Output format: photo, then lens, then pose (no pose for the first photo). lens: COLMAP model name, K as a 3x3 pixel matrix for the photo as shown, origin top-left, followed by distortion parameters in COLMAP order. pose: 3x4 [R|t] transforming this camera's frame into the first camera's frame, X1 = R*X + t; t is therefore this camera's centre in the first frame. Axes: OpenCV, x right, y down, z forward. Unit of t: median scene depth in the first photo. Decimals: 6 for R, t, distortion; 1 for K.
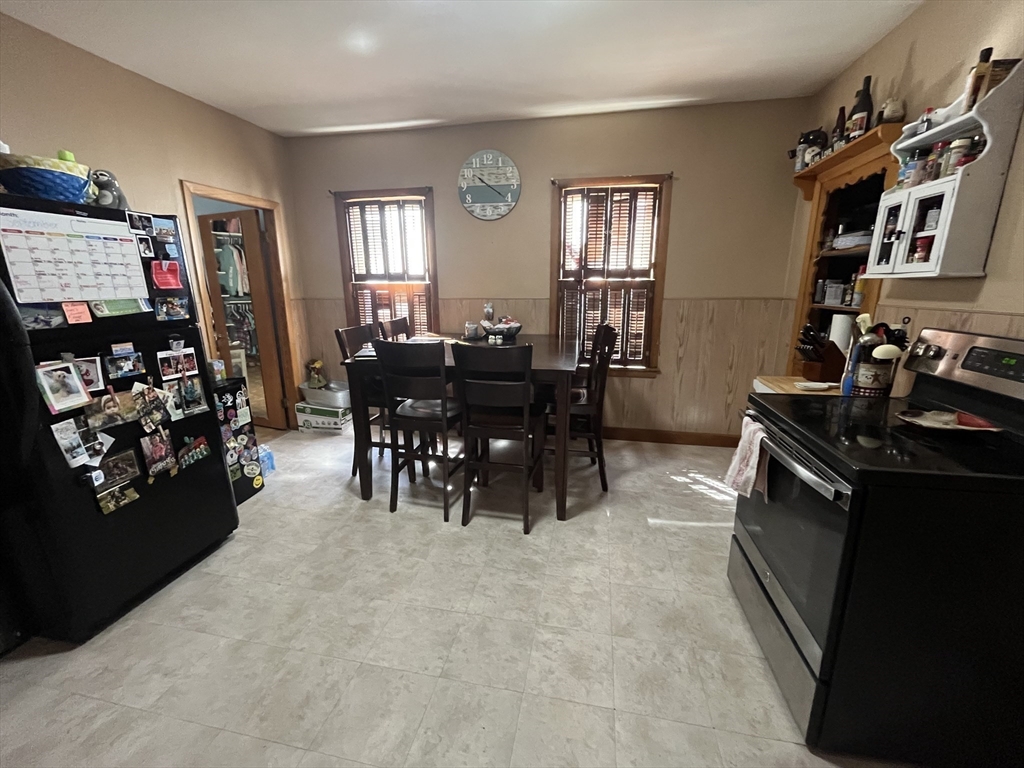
lens RADIAL K [[417.3, 0, 510.4], [0, 417.3, 385.2], [0, 0, 1]] dist [-0.003817, 0.000911]
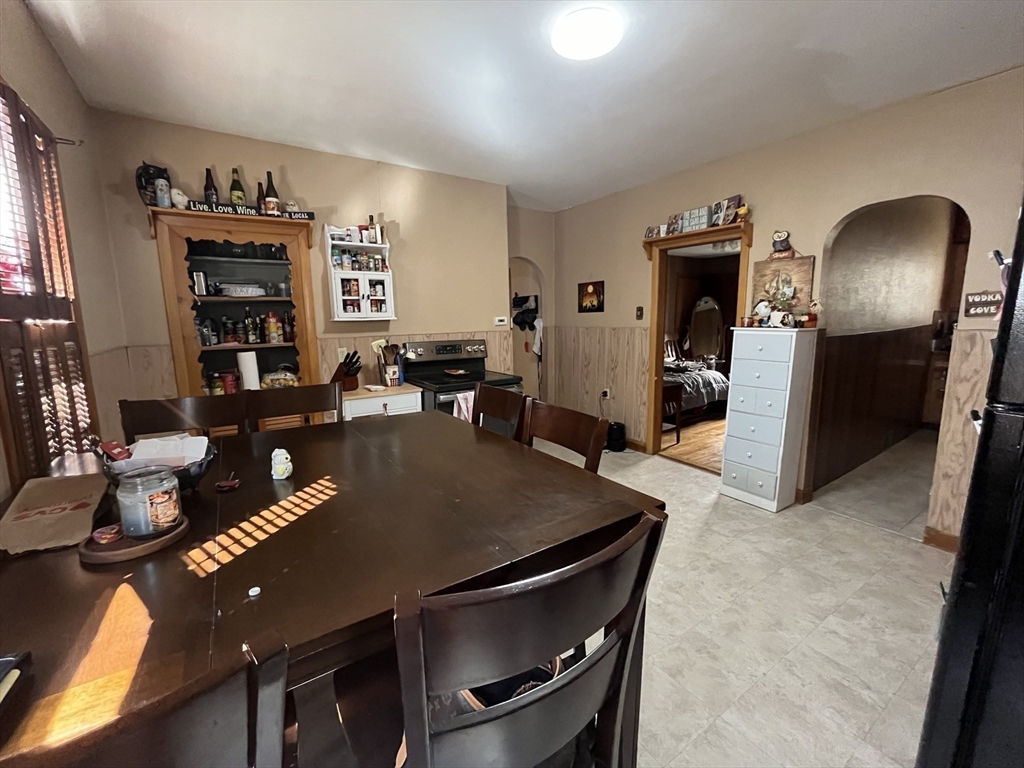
lens RADIAL K [[417.3, 0, 507.6], [0, 417.3, 382.1], [0, 0, 1]] dist [-0.003817, 0.000911]
pose [[-0.704529, -0.092716, 0.703593, -0.794712], [0.188949, 0.931137, 0.311900, -0.453949], [-0.684060, 0.352686, -0.638494, 1.830744]]
